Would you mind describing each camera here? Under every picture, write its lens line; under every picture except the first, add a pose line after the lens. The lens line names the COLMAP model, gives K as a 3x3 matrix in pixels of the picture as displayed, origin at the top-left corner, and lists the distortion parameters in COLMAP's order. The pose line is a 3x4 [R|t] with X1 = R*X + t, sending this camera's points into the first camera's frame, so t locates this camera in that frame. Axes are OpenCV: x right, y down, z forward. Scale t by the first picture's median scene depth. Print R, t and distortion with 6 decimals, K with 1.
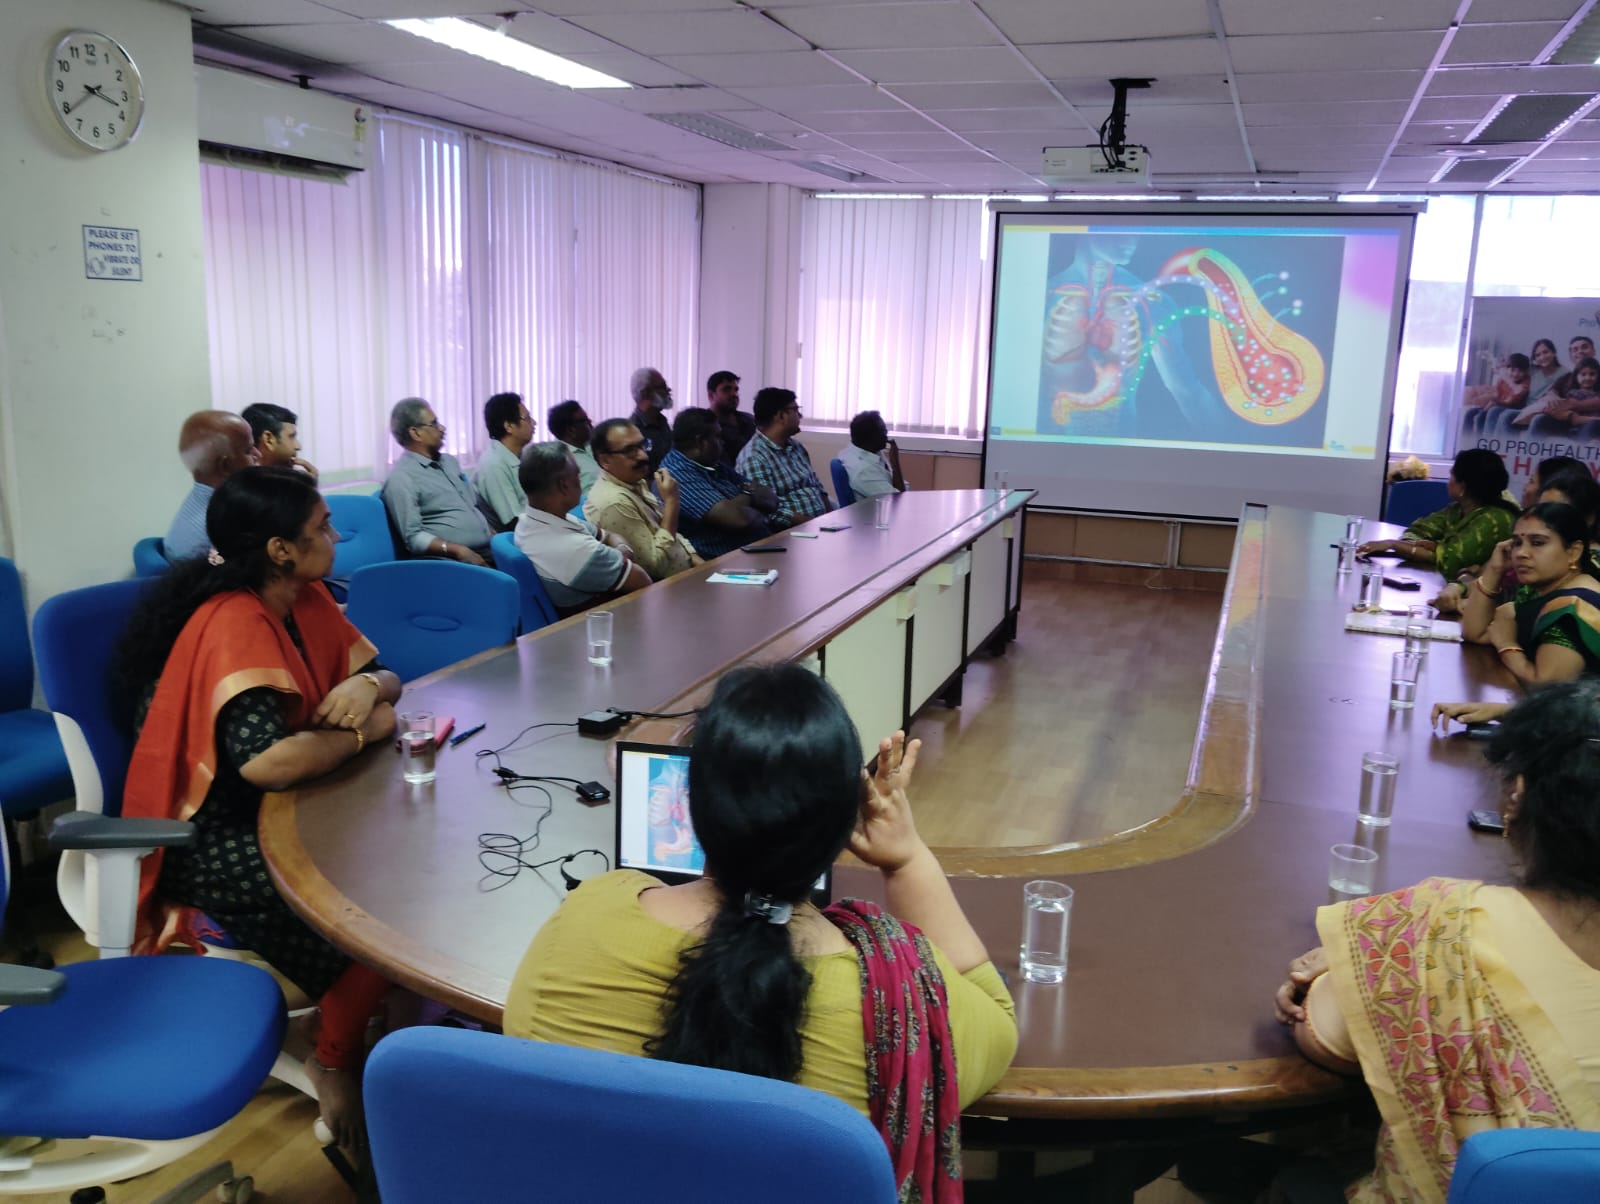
lens RADIAL K [[1399.7, 0, 800.0], [0, 1399.7, 602.0], [0, 0, 1]] dist [0.055717, -0.063018]
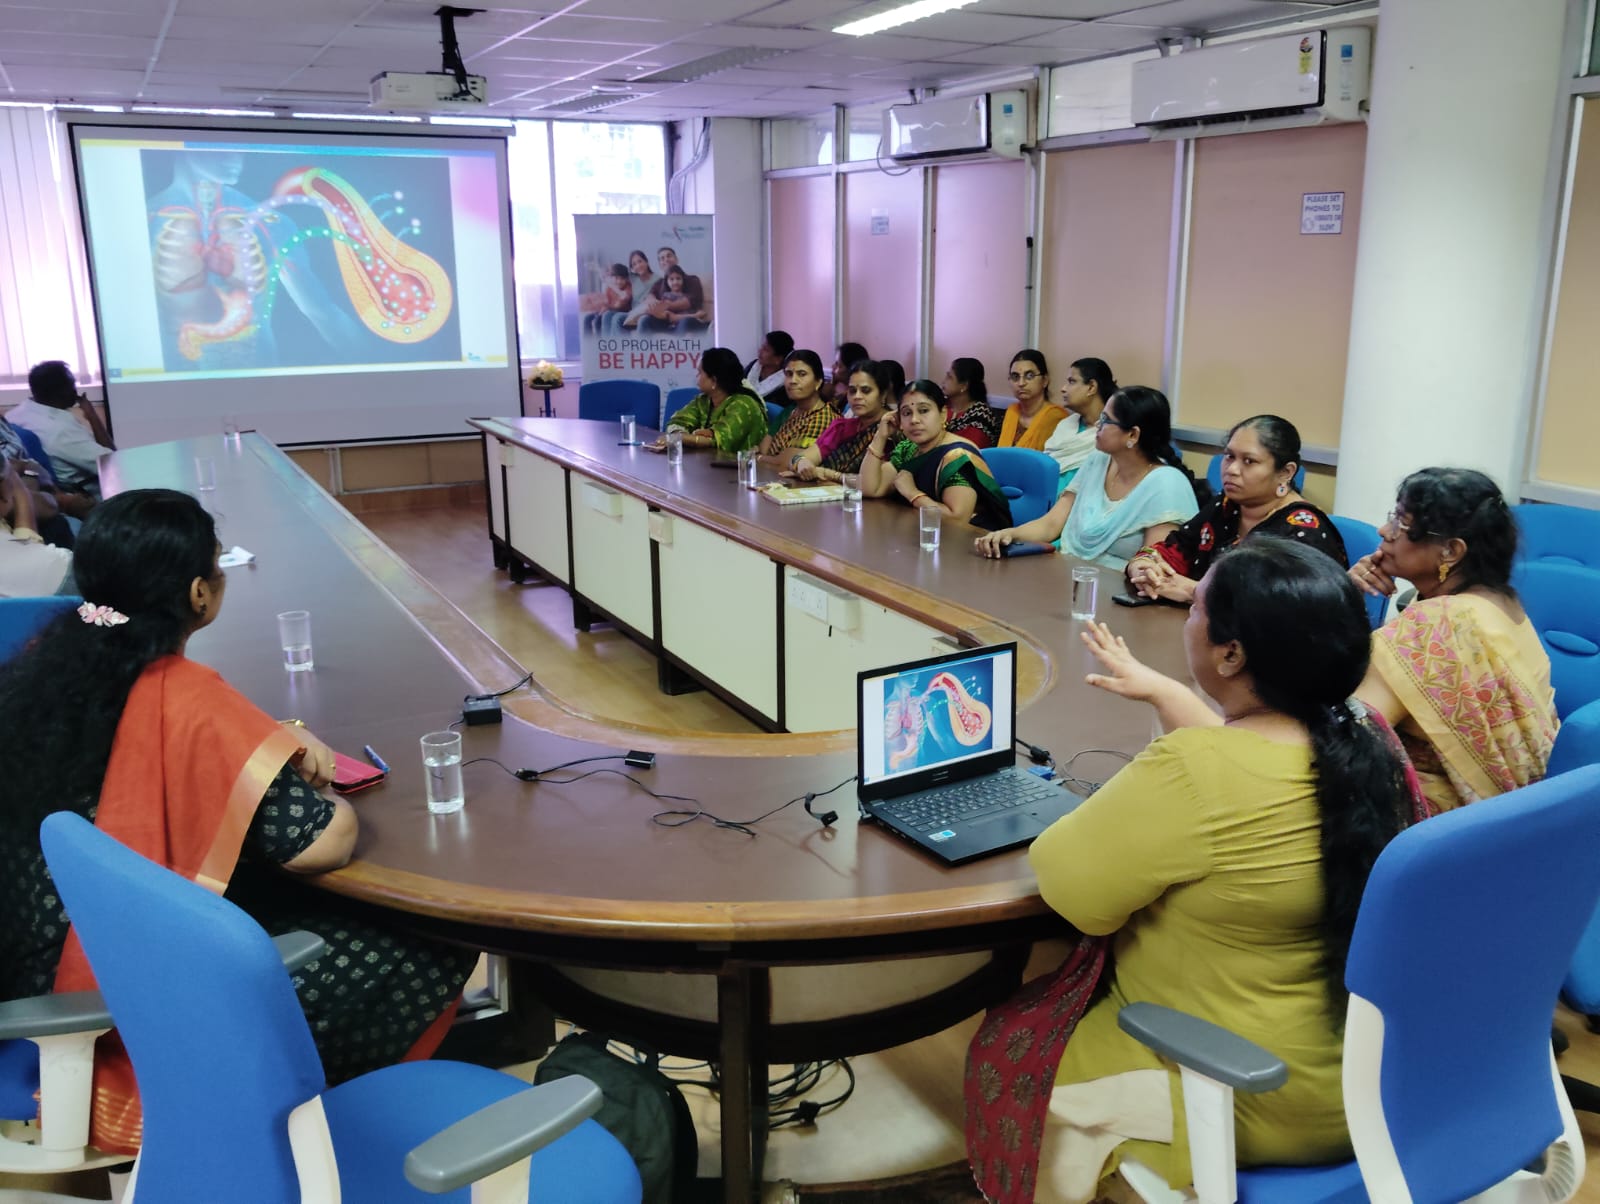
lens RADIAL K [[1399.7, 0, 800.0], [0, 1399.7, 602.0], [0, 0, 1]] dist [0.055717, -0.063018]
pose [[0.722286, -0.205524, 0.660350, -0.181149], [0.165628, 0.978442, 0.123363, -0.019703], [-0.671469, 0.020269, 0.740756, 0.048305]]
